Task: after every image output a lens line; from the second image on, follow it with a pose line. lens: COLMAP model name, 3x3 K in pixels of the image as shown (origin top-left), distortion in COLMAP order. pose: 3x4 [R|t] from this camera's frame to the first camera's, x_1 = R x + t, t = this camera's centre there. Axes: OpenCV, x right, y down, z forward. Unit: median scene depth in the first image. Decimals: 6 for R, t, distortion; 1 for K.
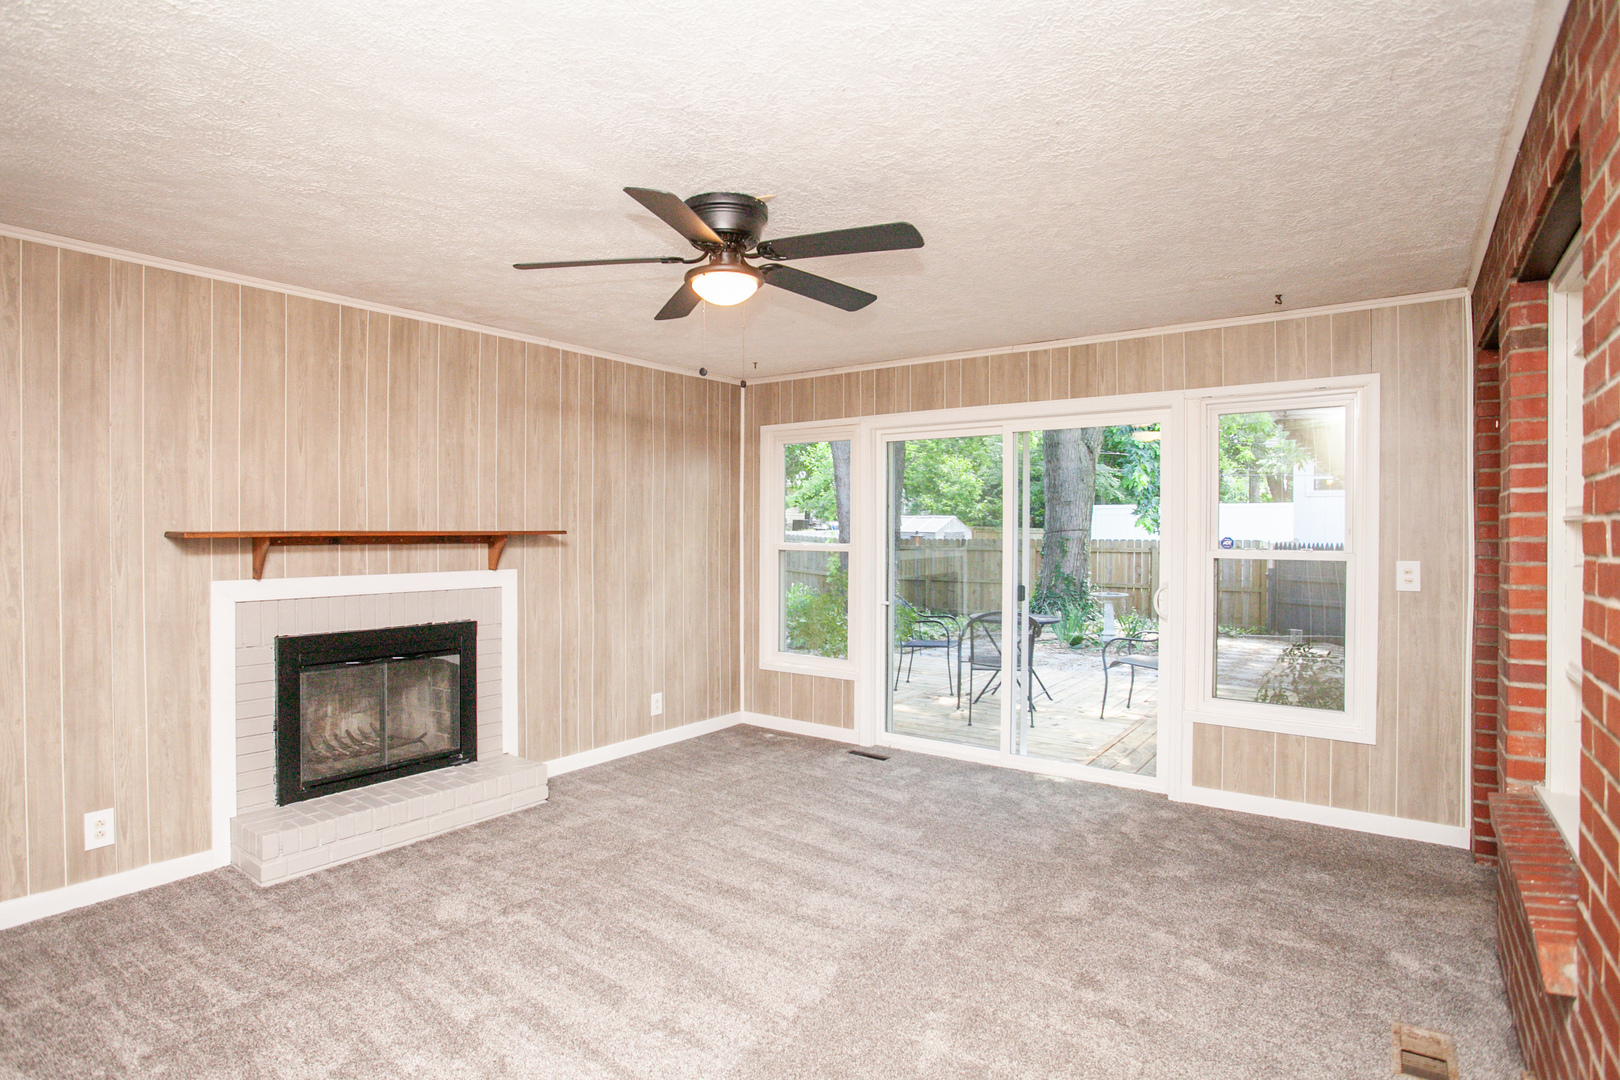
lens RADIAL K [[843.6, 0, 781.3], [0, 843.6, 536.5], [0, 0, 1]] dist [-0.073968, 0.034643]
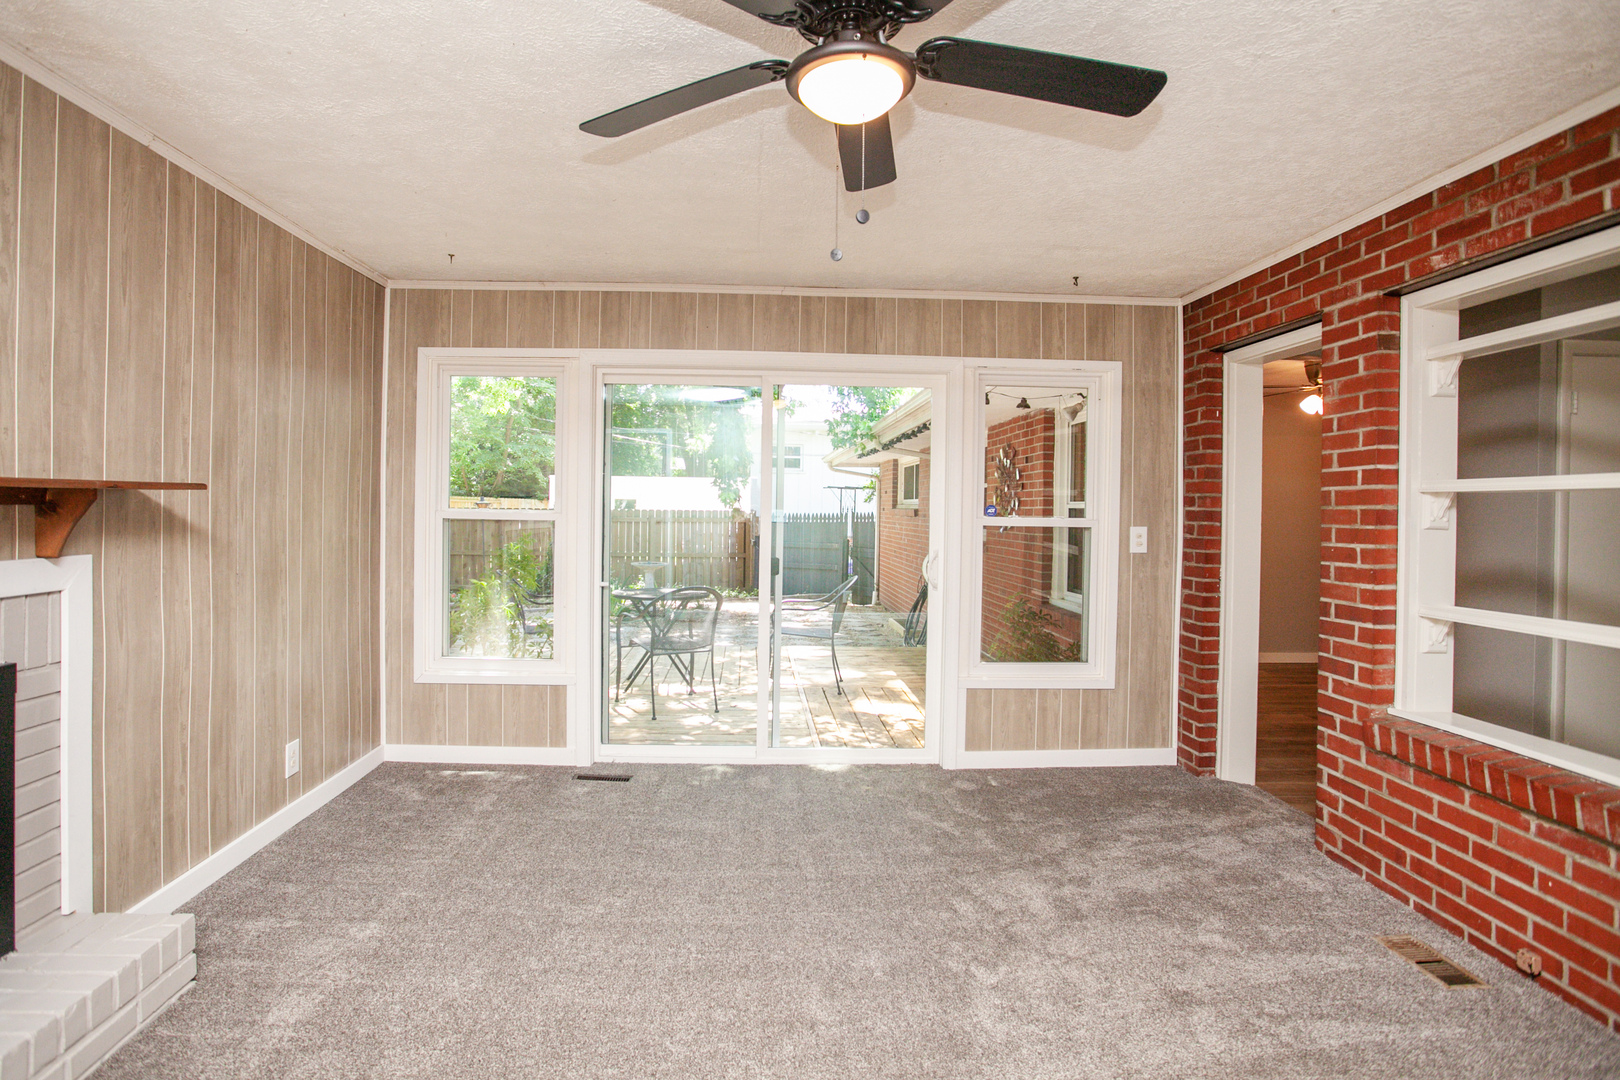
lens RADIAL K [[836.5, 0, 801.1], [0, 836.5, 512.5], [0, 0, 1]] dist [-0.076382, 0.034732]
pose [[0.777141, 0.003175, 0.629318, -0.272525], [-0.007529, 0.999963, 0.004252, 0.006698], [-0.629281, -0.008043, 0.777136, 0.313221]]
